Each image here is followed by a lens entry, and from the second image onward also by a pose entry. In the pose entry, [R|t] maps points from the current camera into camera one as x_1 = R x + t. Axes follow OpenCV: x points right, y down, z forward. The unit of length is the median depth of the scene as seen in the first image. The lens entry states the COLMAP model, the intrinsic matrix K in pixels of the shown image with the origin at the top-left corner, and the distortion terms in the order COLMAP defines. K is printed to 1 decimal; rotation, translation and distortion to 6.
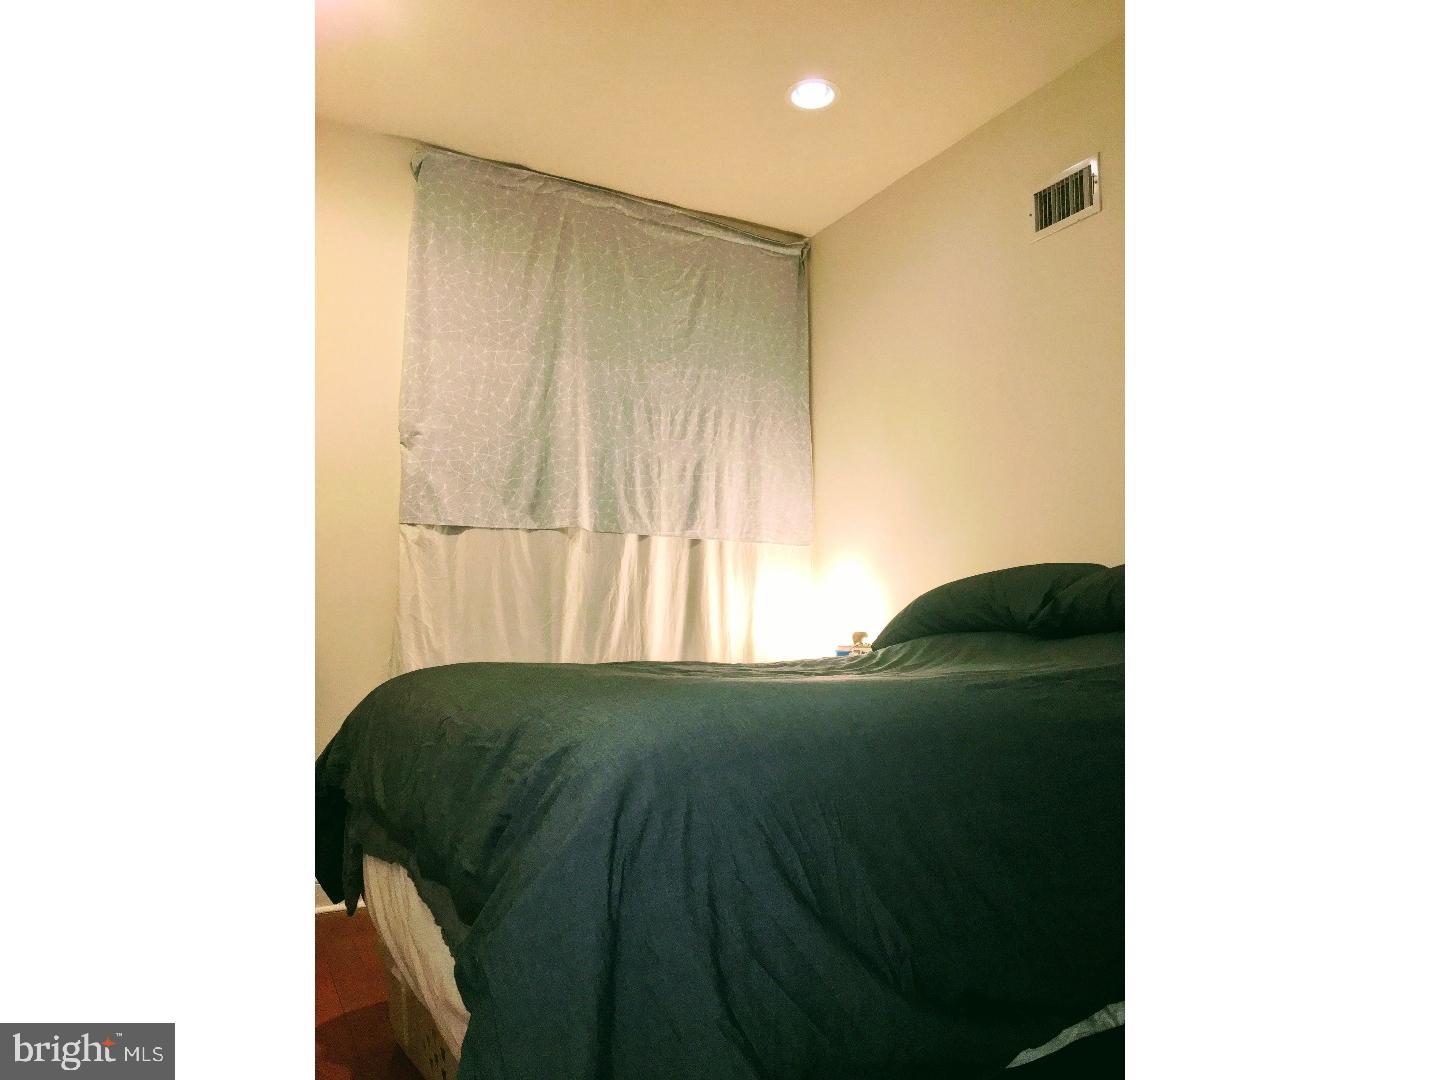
lens RADIAL K [[922.1, 0, 732.0], [0, 922.1, 543.3], [0, 0, 1]] dist [0.021552, -0.005968]
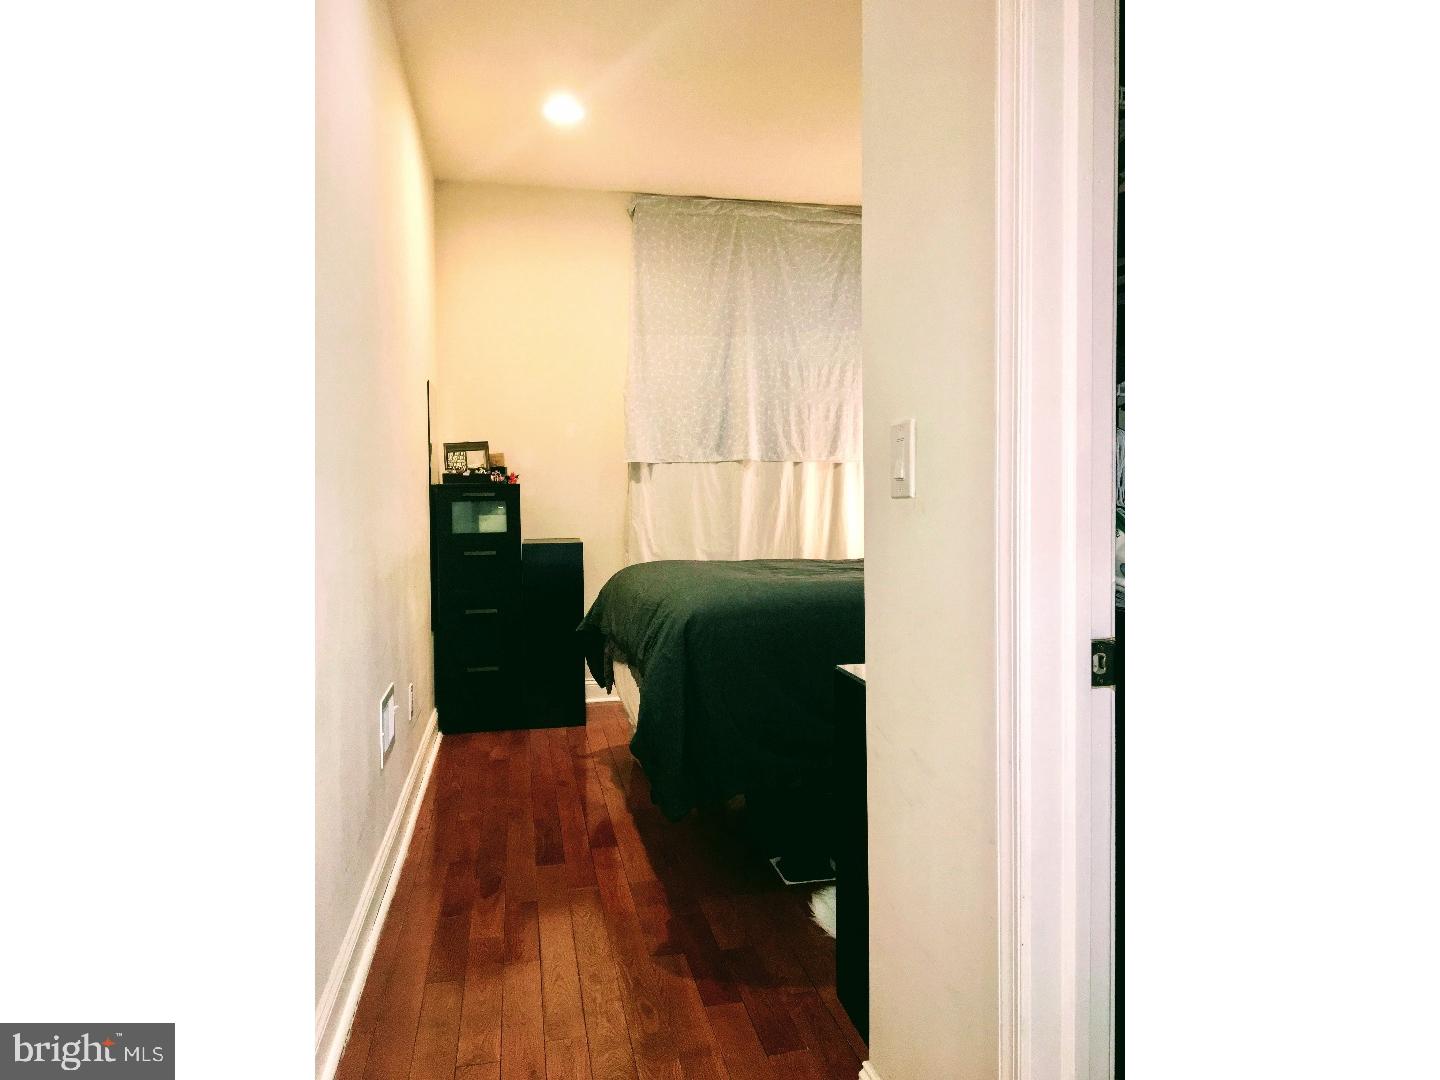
lens RADIAL K [[922.1, 0, 715.2], [0, 922.1, 536.4], [0, 0, 1]] dist [0.021552, -0.005968]
pose [[0.958037, 0.001582, -0.286641, 0.185050], [0.037841, 0.990535, 0.131940, -0.085720], [0.284137, -0.137250, 0.948909, -0.374541]]
